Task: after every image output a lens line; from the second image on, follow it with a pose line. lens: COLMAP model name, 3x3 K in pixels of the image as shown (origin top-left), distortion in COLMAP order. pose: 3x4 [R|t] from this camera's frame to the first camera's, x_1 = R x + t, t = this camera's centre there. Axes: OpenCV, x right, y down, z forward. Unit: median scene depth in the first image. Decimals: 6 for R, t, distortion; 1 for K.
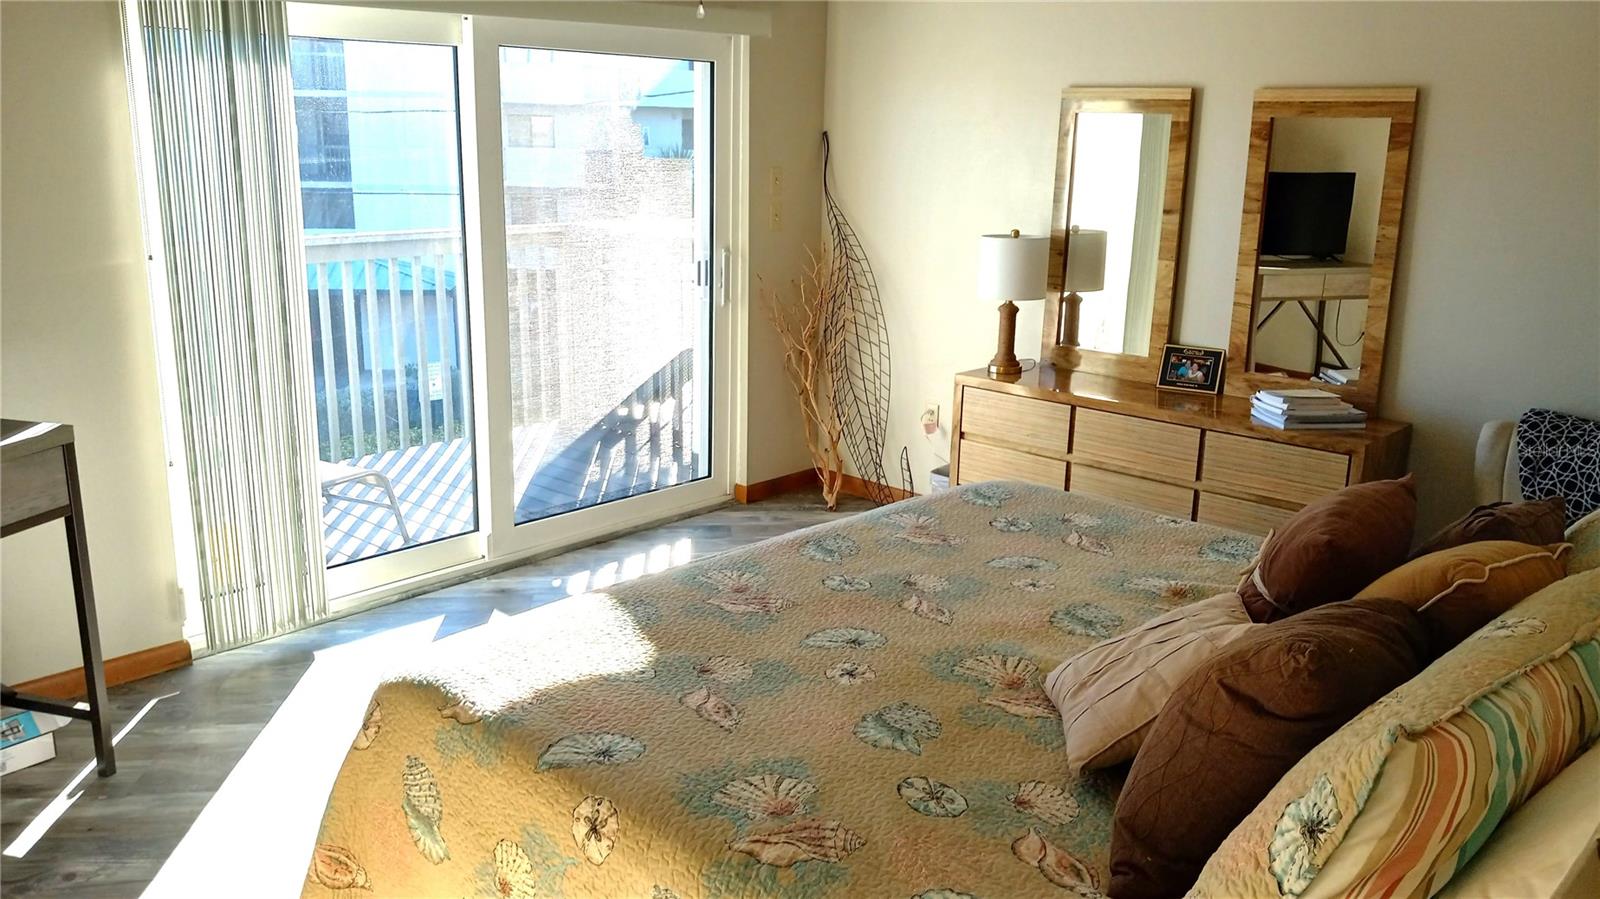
lens RADIAL K [[1262.2, 0, 800.0], [0, 1262.2, 449.5], [0, 0, 1]] dist [0.095709, -0.230705]
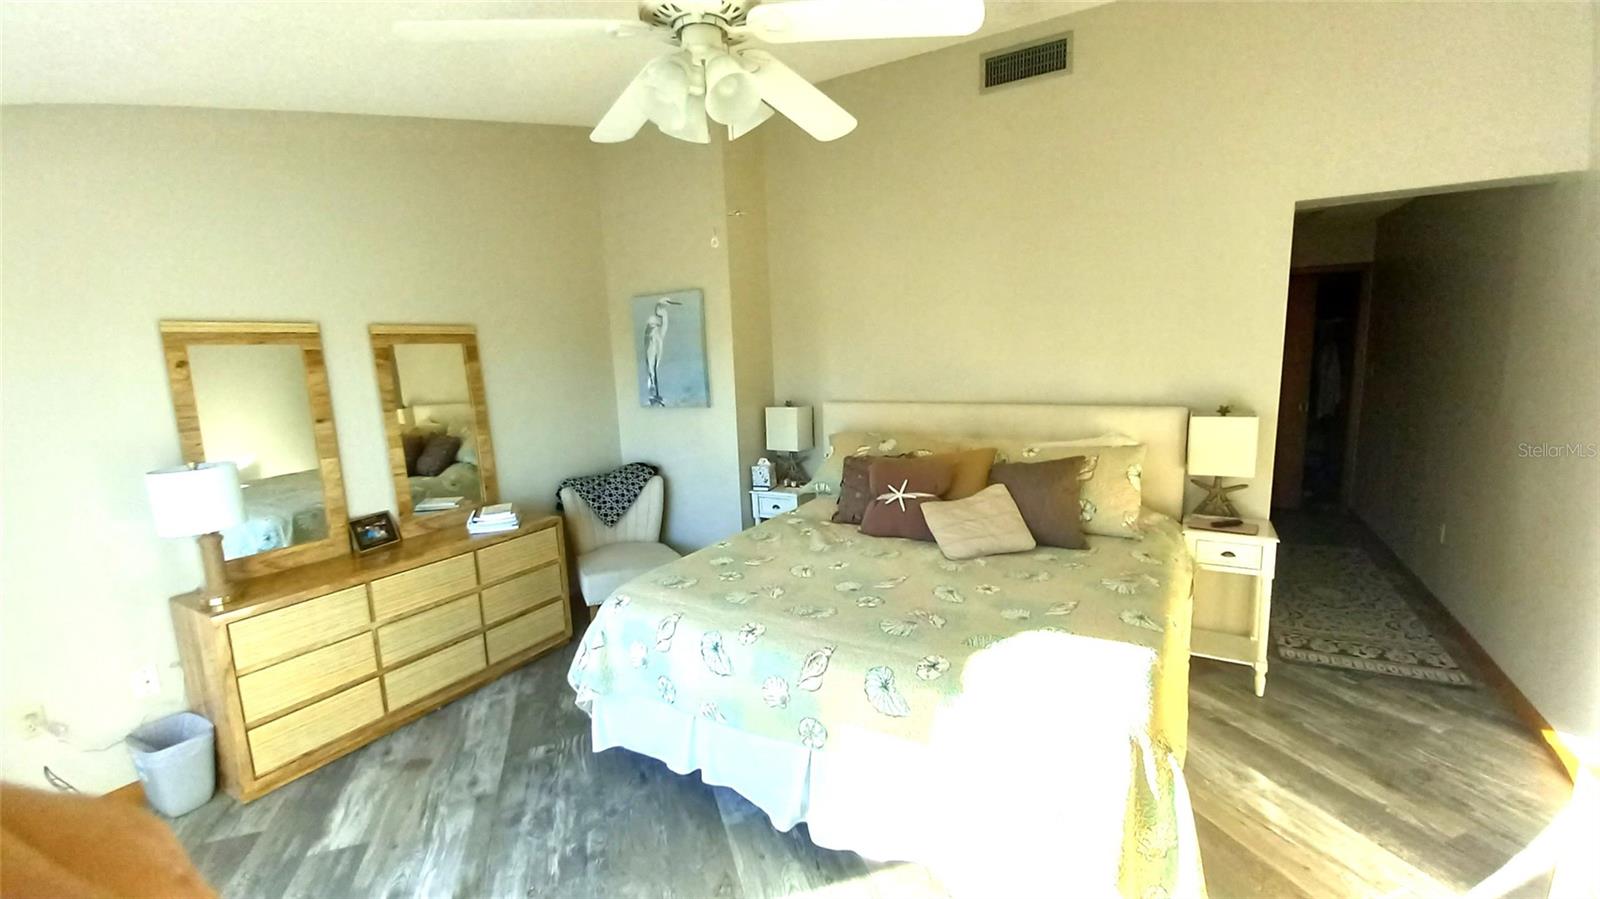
lens RADIAL K [[653.1, 0, 800.0], [0, 653.1, 449.5], [0, 0, 1]] dist [-0.022055, 0.000005]
pose [[-0.204267, -0.161340, 0.965528, -0.635201], [0.276669, 0.936597, 0.215038, -0.249311], [-0.939004, 0.311056, -0.146678, 0.985824]]
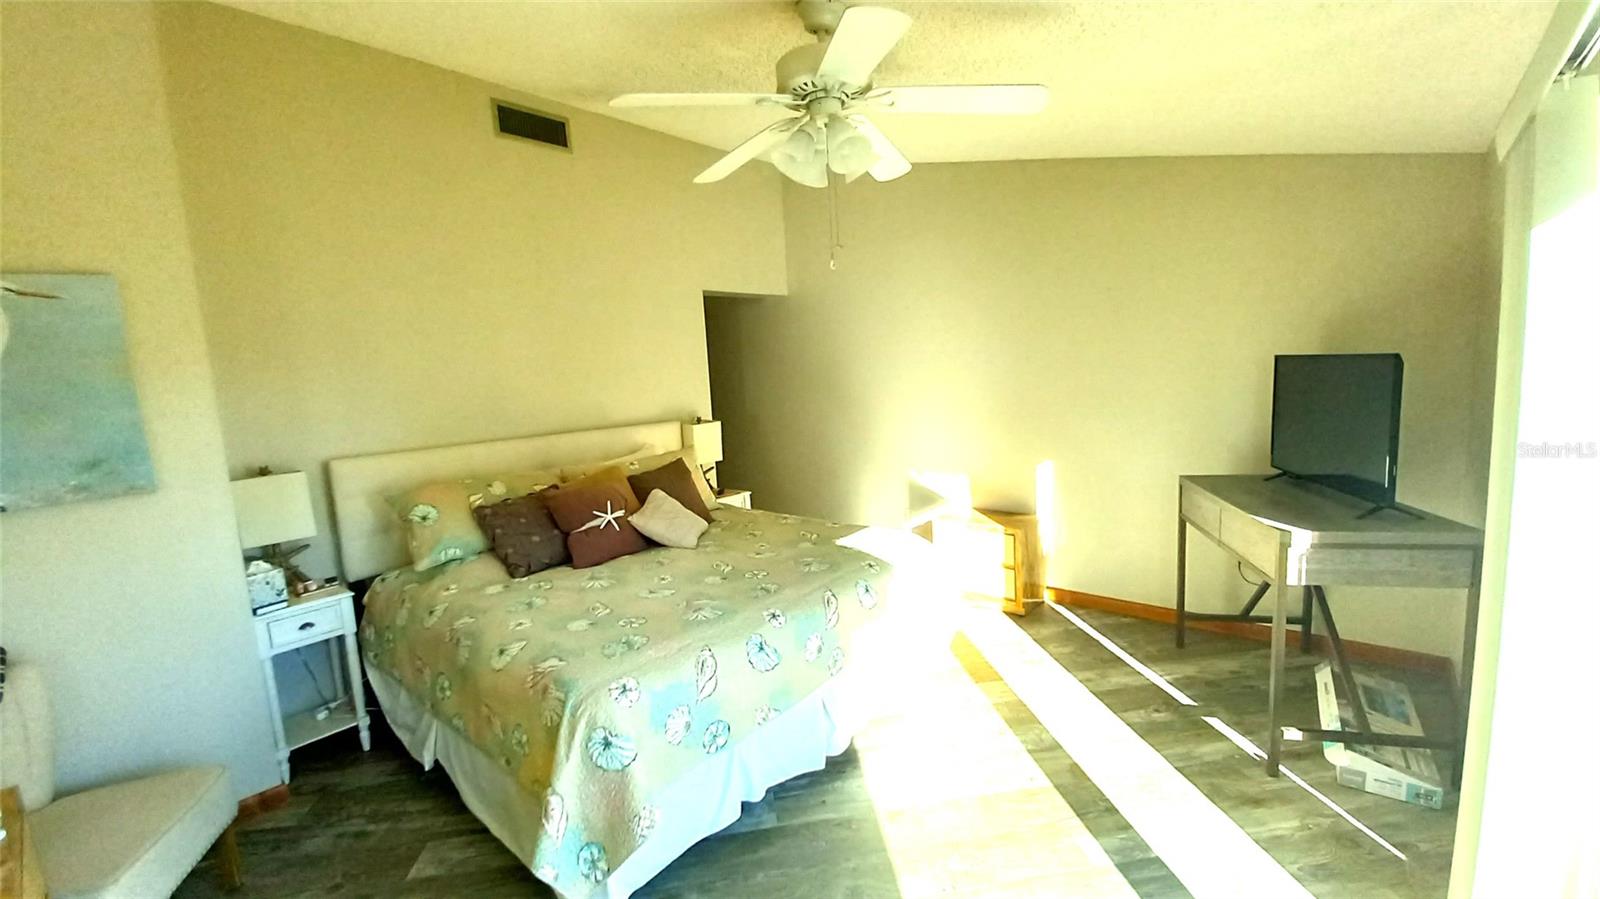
lens RADIAL K [[642.1, 0, 800.0], [0, 642.1, 449.5], [0, 0, 1]] dist [0.000601, -0.000004]
pose [[-0.999008, 0.036013, -0.026191, -0.010614], [0.023911, 0.930022, 0.366725, -0.384954], [0.037565, 0.365735, -0.929961, 1.610078]]
